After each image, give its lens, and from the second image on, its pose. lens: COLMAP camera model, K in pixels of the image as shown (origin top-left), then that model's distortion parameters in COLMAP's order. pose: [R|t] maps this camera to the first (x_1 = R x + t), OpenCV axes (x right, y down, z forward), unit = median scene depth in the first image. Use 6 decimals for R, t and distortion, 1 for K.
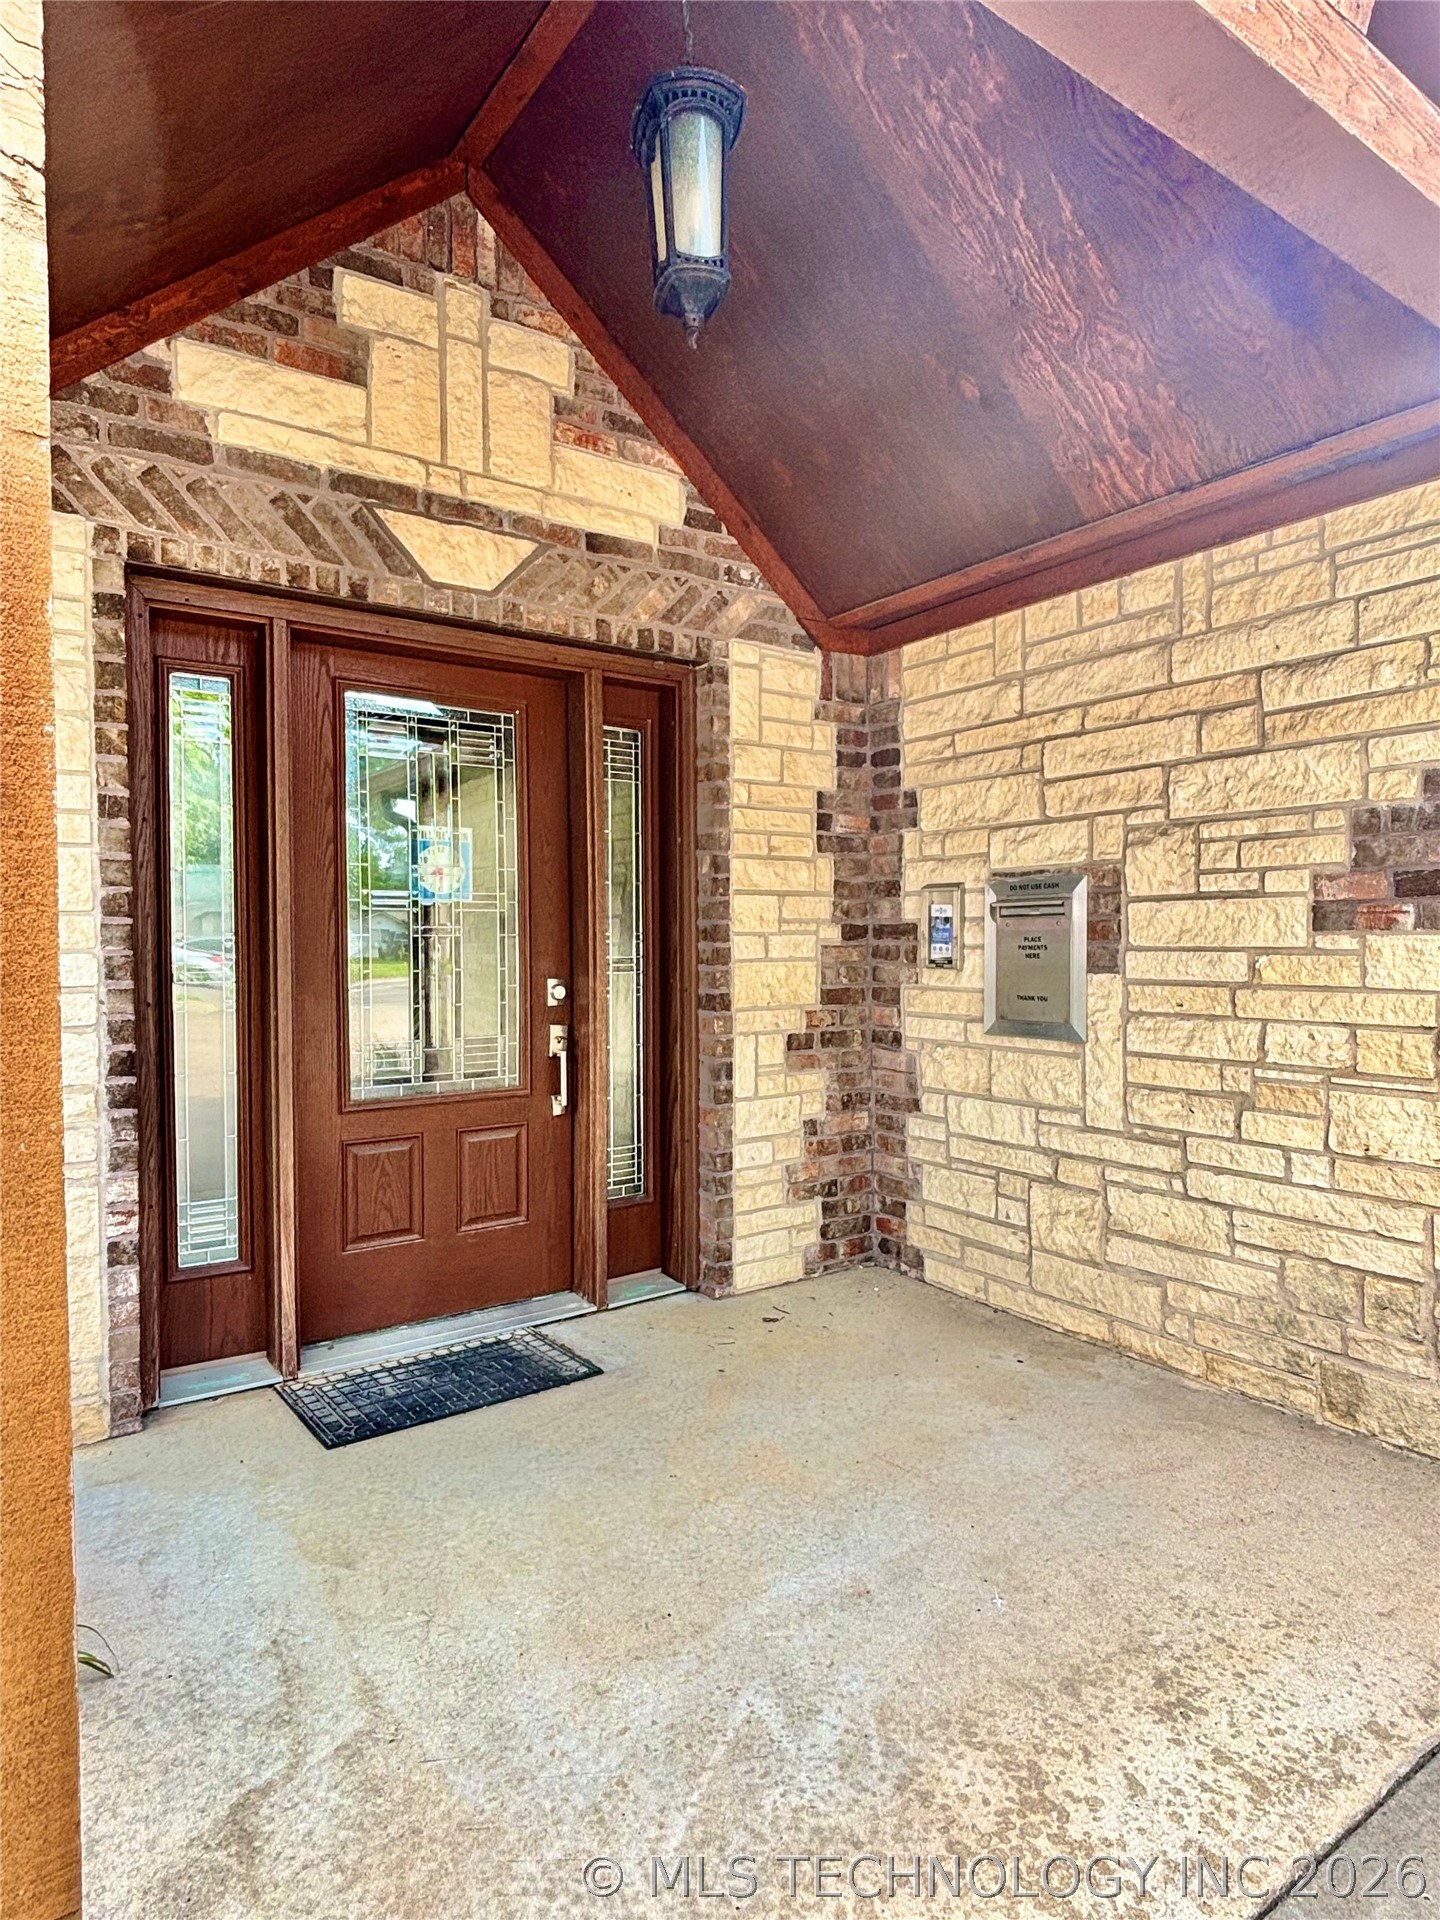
lens RADIAL K [[1110.3, 0, 739.1], [0, 1110.3, 970.5], [0, 0, 1]] dist [0.013145, -0.017117]
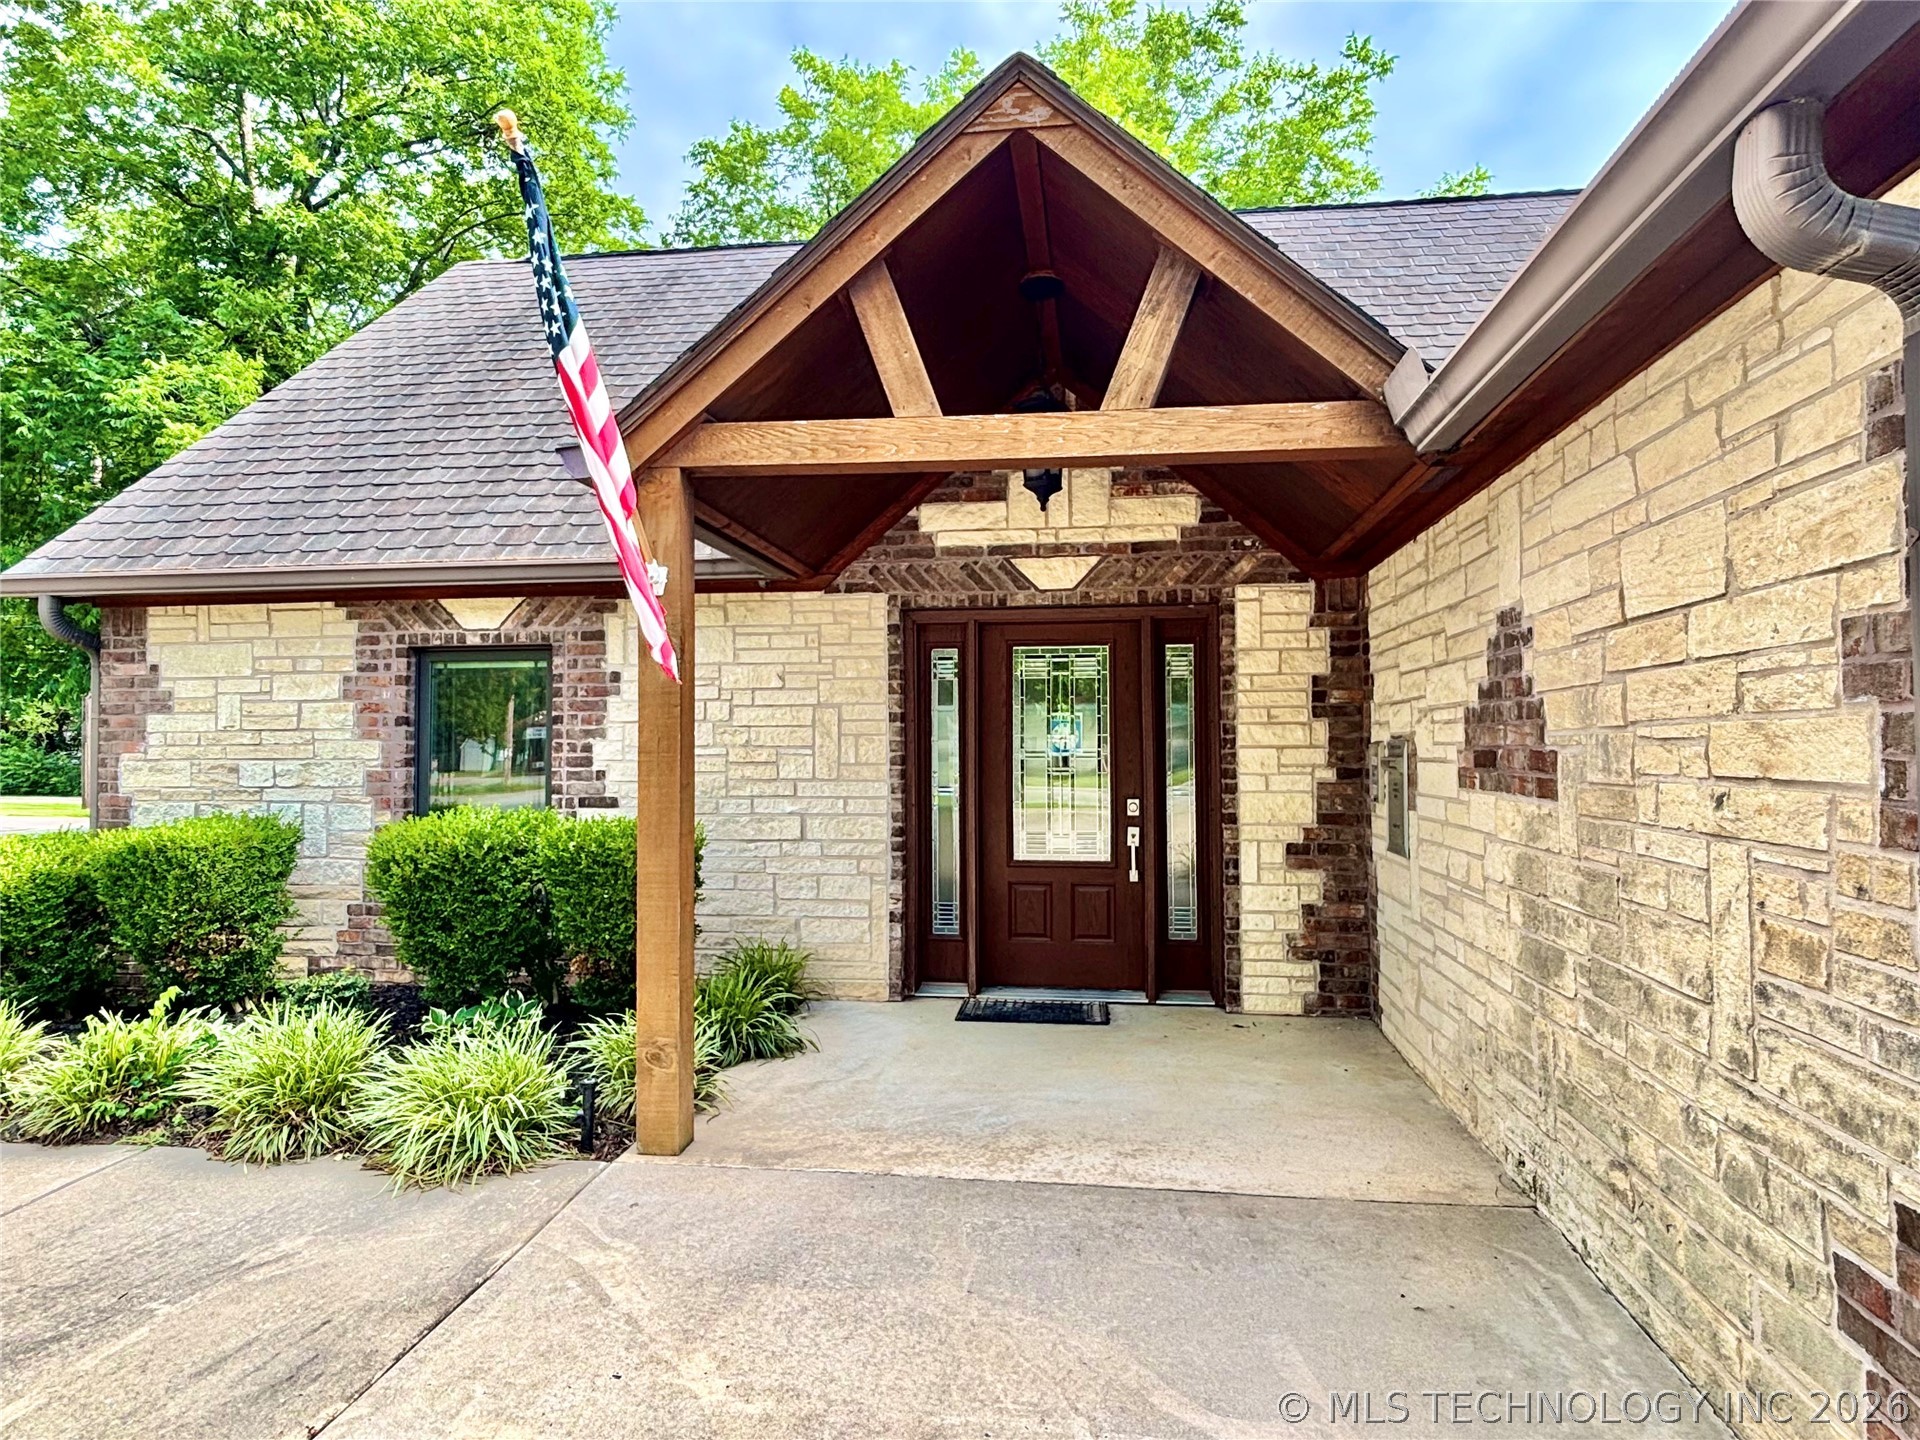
lens RADIAL K [[1110.3, 0, 967.7], [0, 1110.3, 707.5], [0, 0, 1]] dist [0.013145, -0.017117]
pose [[0.722999, -0.023835, -0.690437, 0.815644], [-0.022861, 0.998032, -0.058393, -0.027783], [0.690470, 0.058002, 0.721032, -0.388217]]
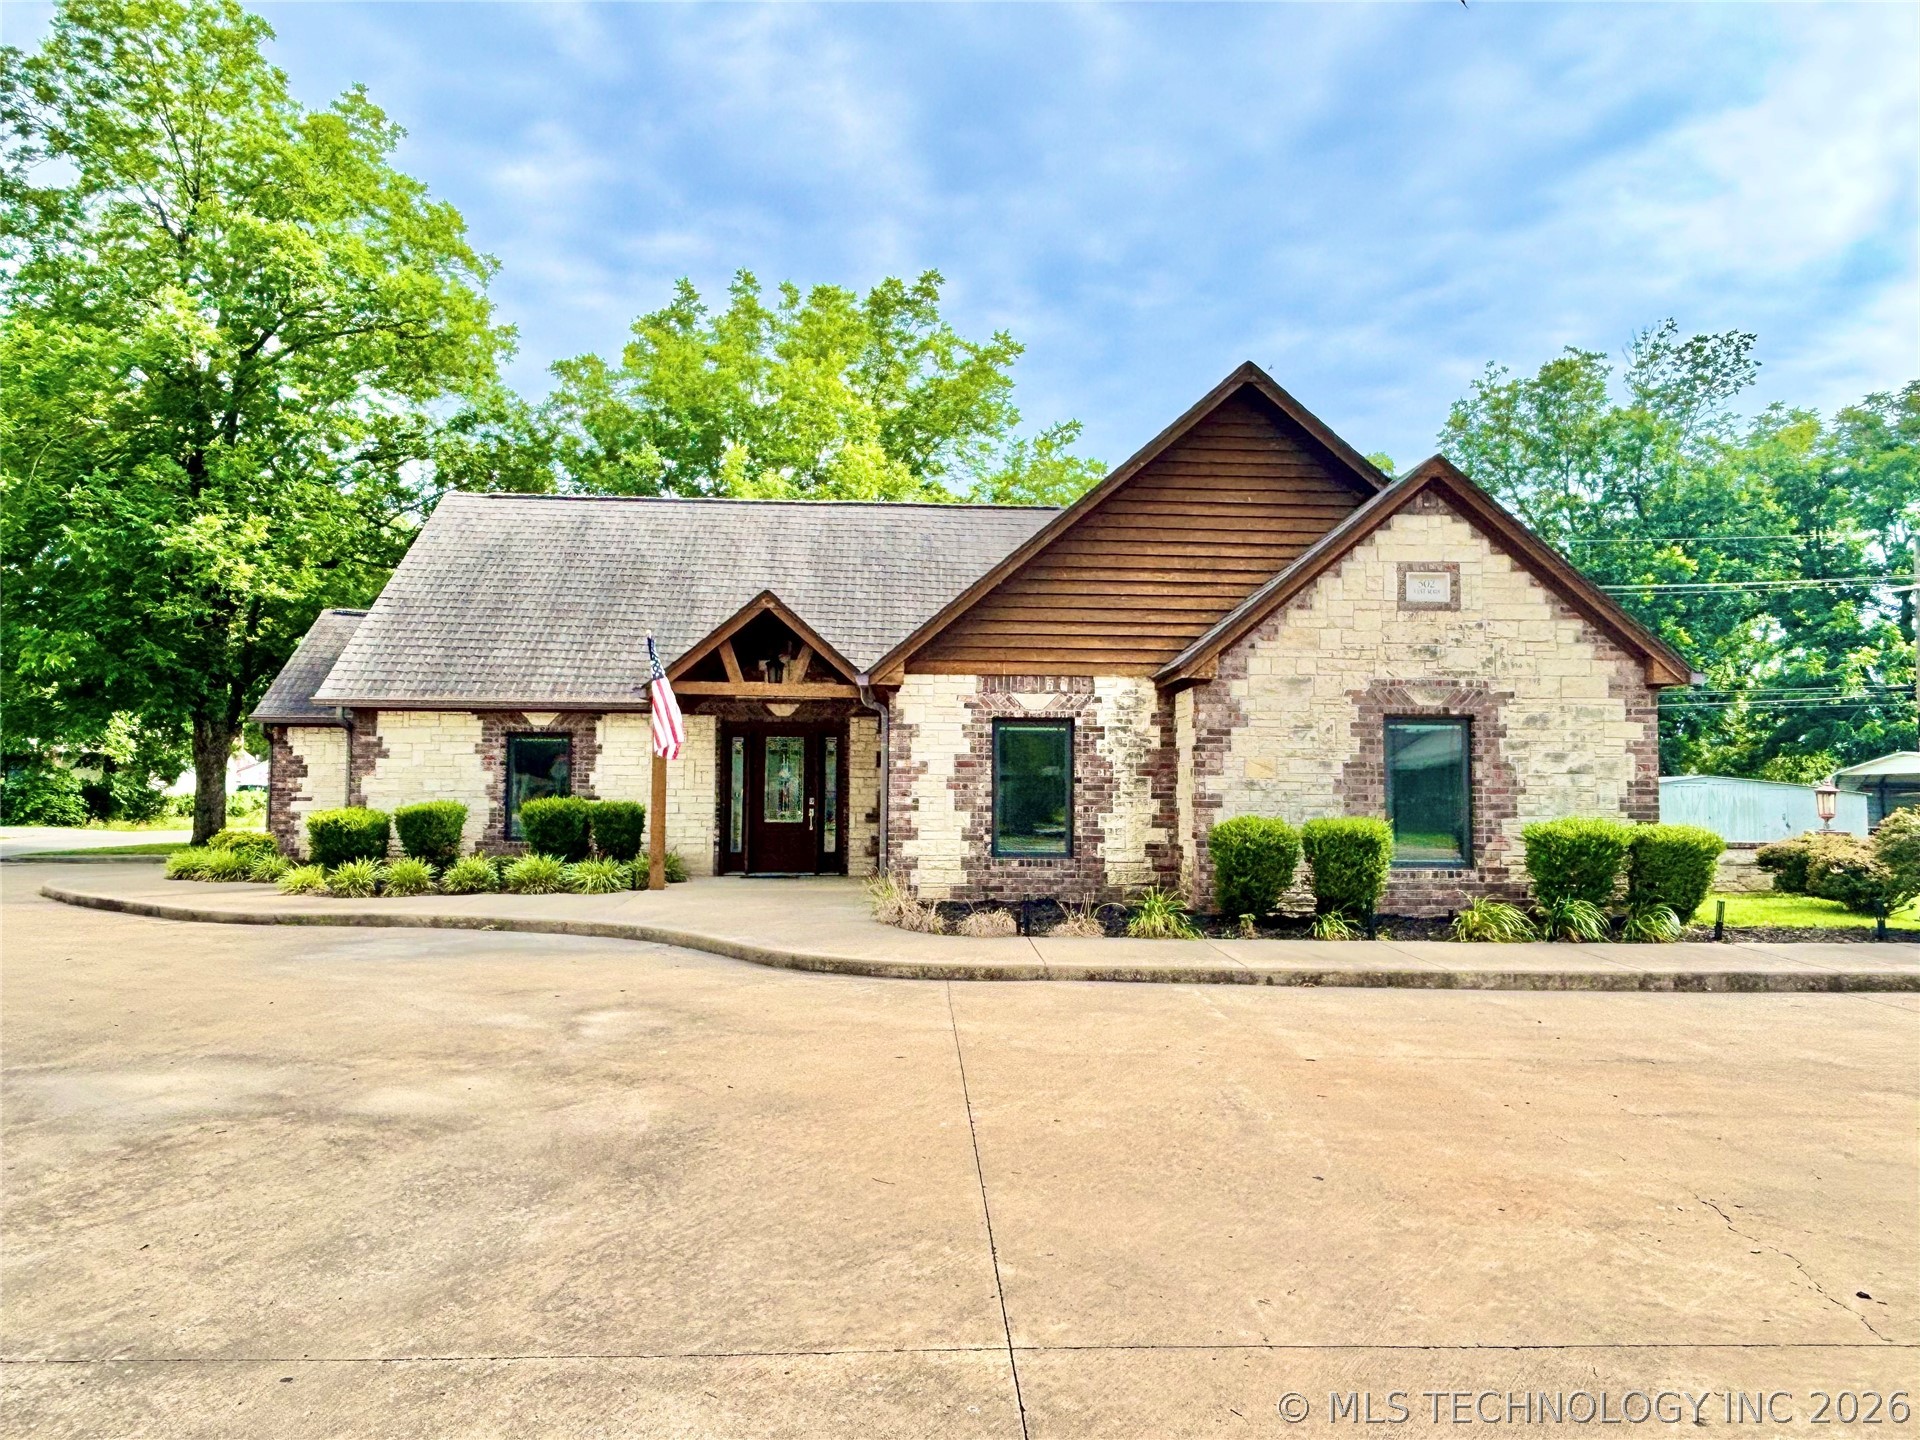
lens RADIAL K [[1285.5, 0, 990.5], [0, 1285.5, 715.0], [0, 0, 1]] dist [0.010976, 0.001742]
pose [[0.846163, -0.020578, -0.532526, 3.095362], [-0.027946, 0.996166, -0.082898, 0.081246], [0.532191, 0.085027, 0.842344, -2.868802]]
